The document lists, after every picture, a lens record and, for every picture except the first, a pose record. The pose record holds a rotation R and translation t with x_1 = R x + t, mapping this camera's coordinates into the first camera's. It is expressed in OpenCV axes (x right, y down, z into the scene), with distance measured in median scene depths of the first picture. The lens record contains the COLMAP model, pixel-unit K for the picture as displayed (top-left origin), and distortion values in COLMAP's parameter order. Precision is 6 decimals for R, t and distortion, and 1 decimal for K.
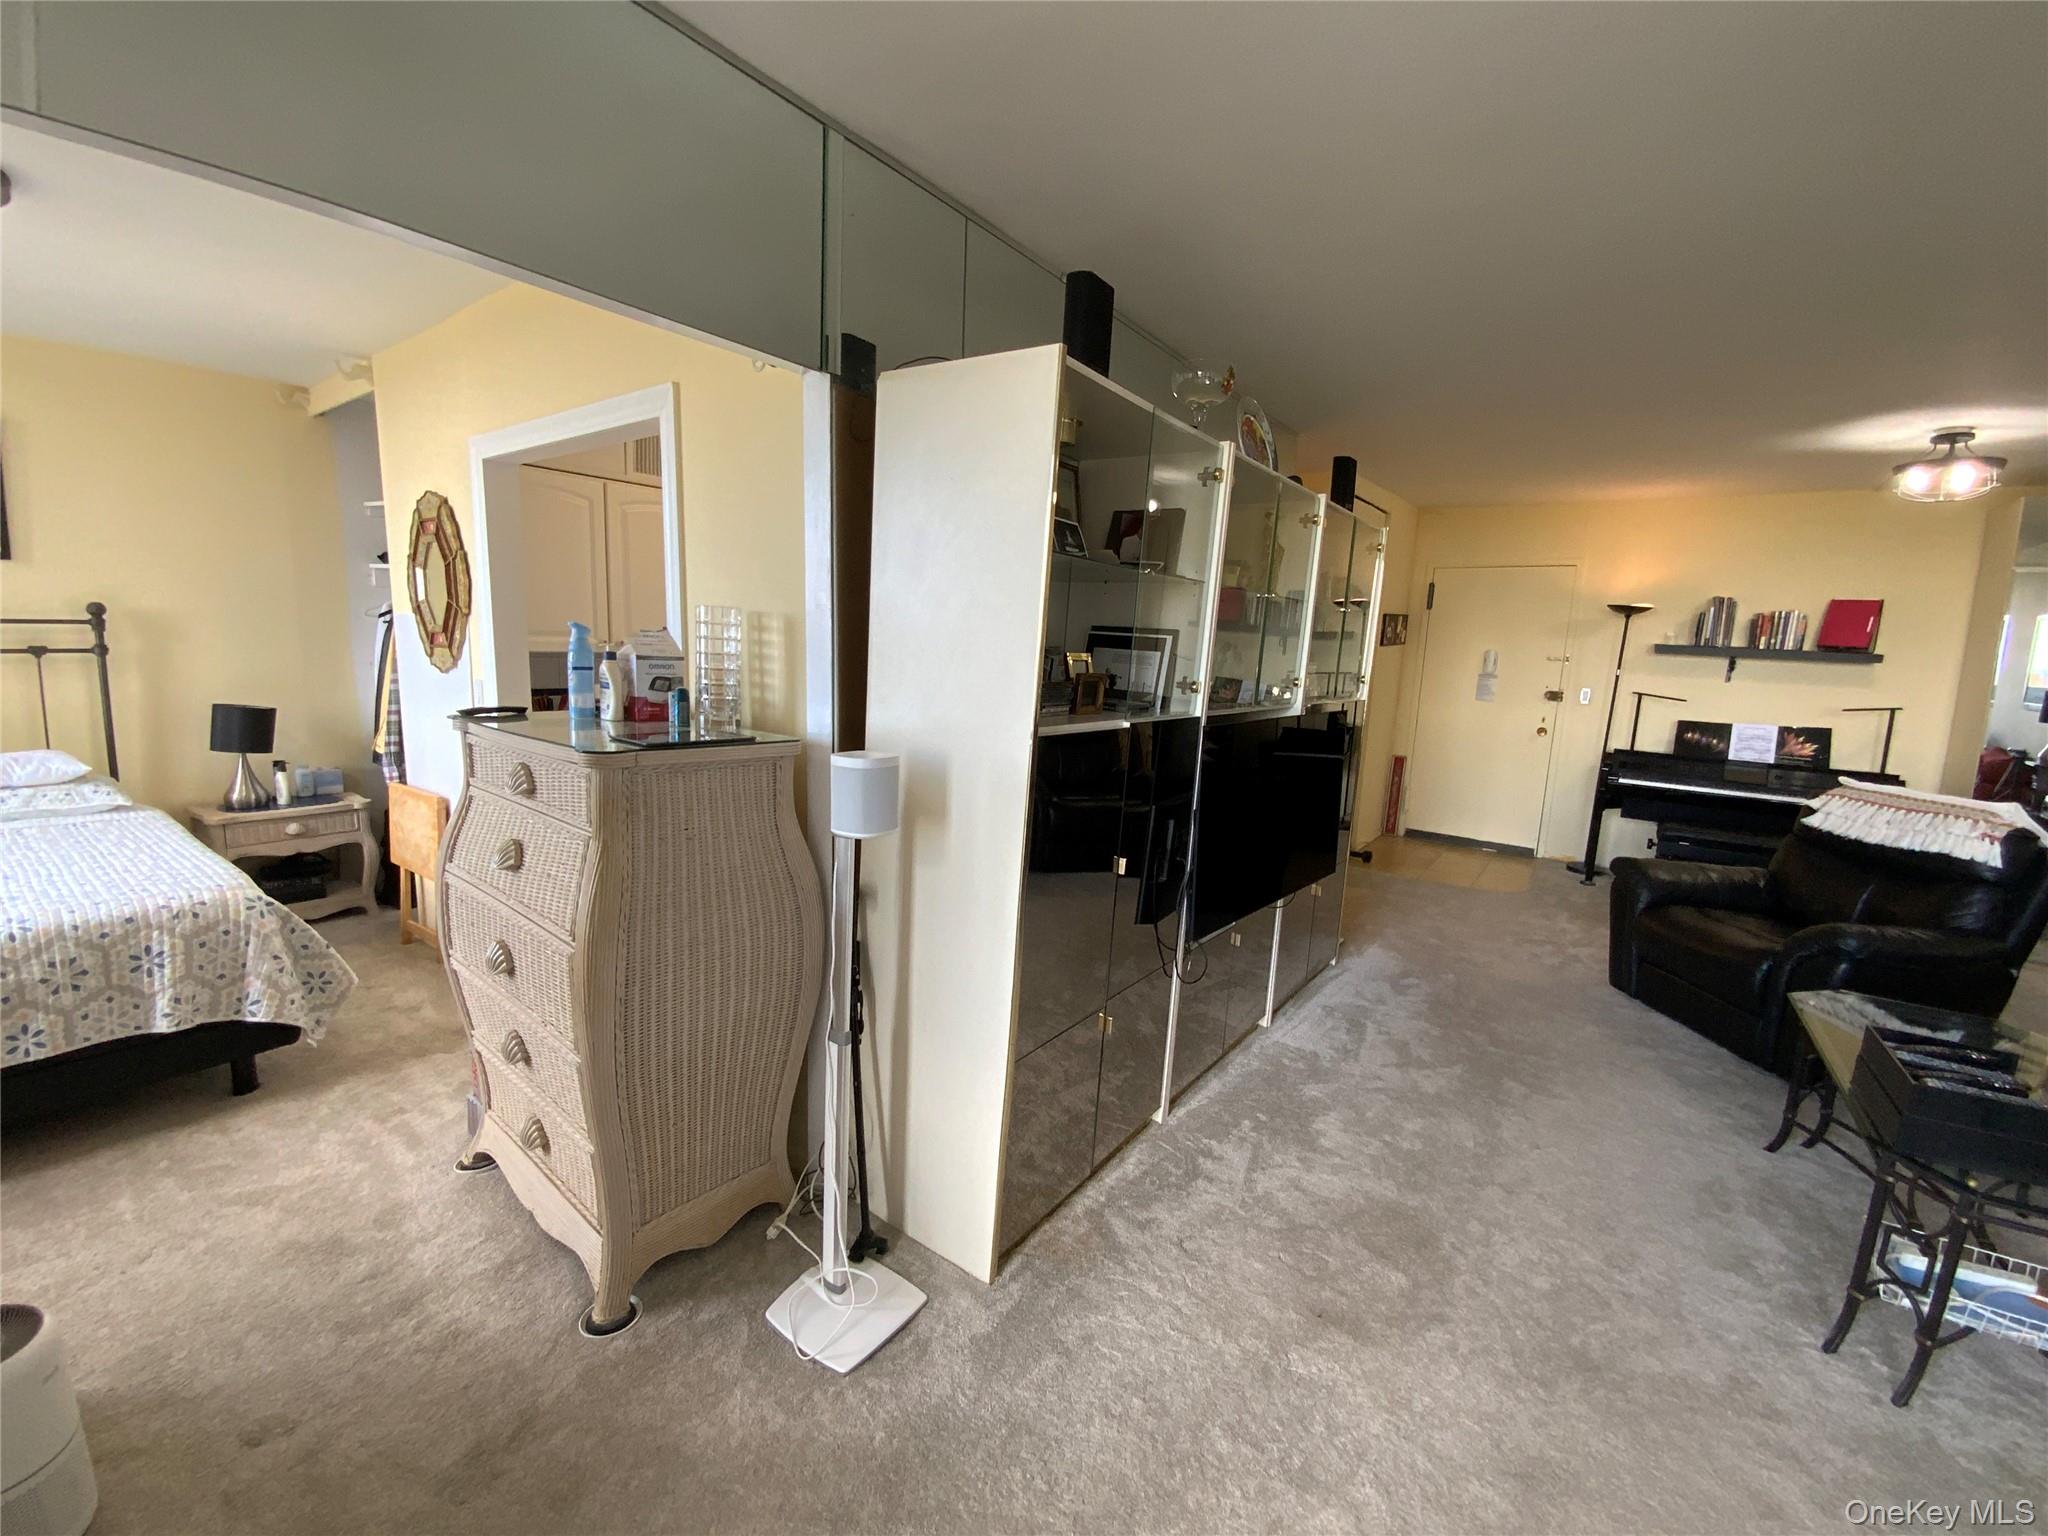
lens RADIAL K [[831.1, 0, 1015.8], [0, 831.1, 770.9], [0, 0, 1]] dist [0.016394, -0.015793]
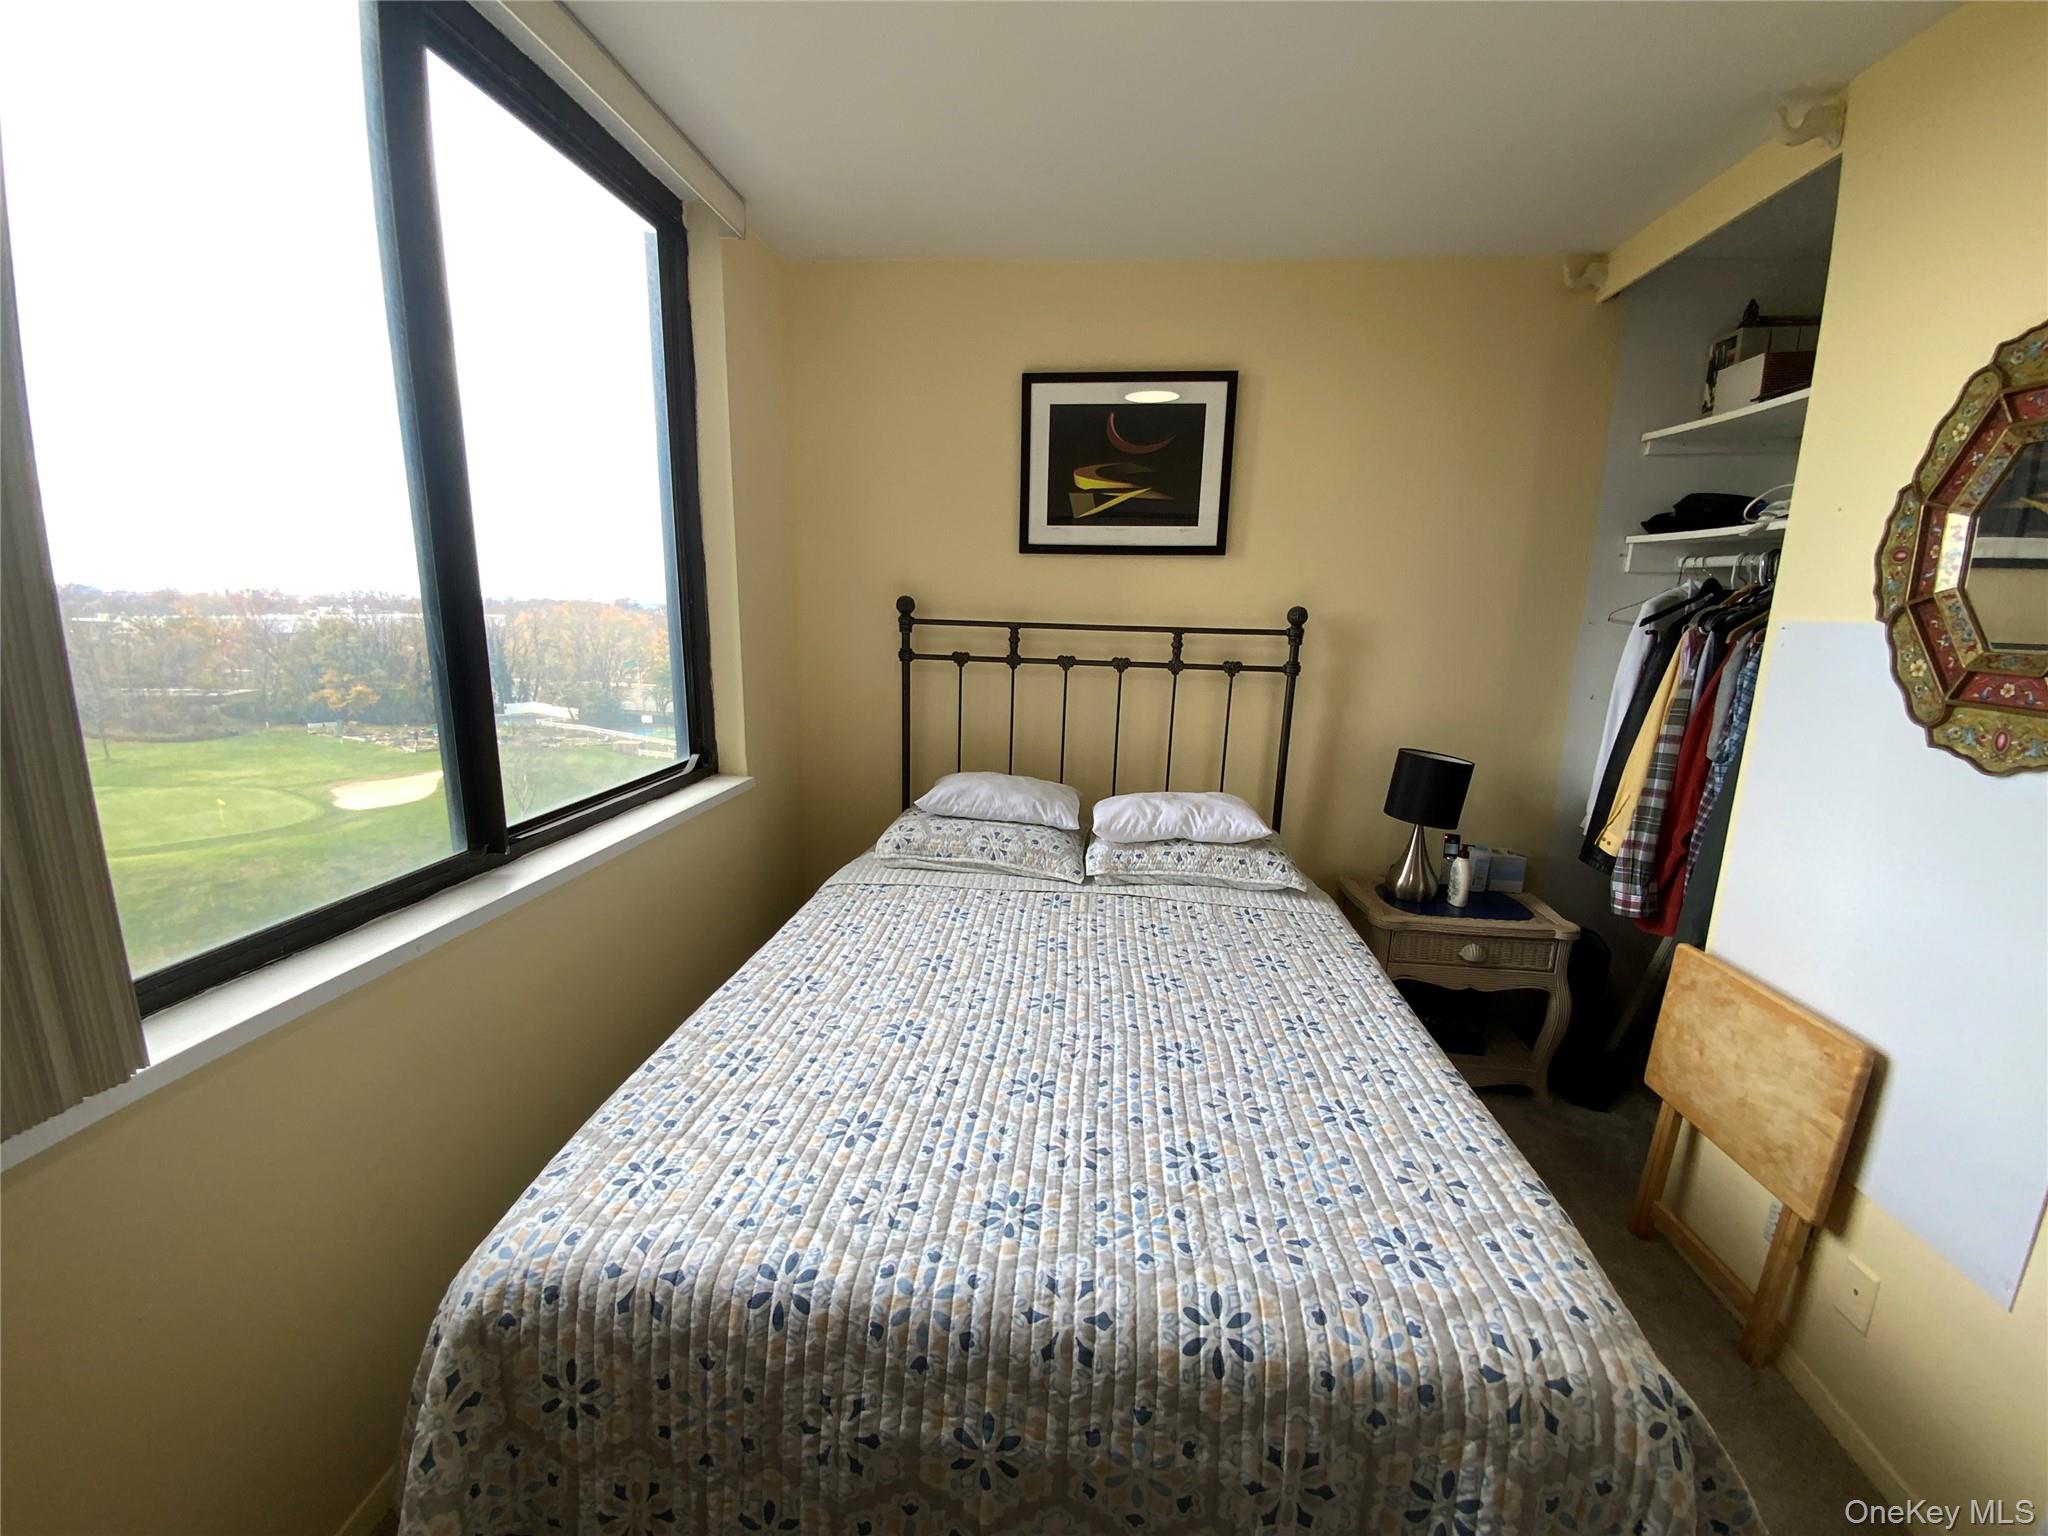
lens RADIAL K [[831.1, 0, 1017.8], [0, 831.1, 775.8], [0, 0, 1]] dist [0.016394, -0.015793]
pose [[0.505281, 0.149607, -0.849888, -0.559768], [-0.143998, 0.985667, 0.087898, -0.078985], [0.850856, 0.077969, 0.519581, 0.384619]]
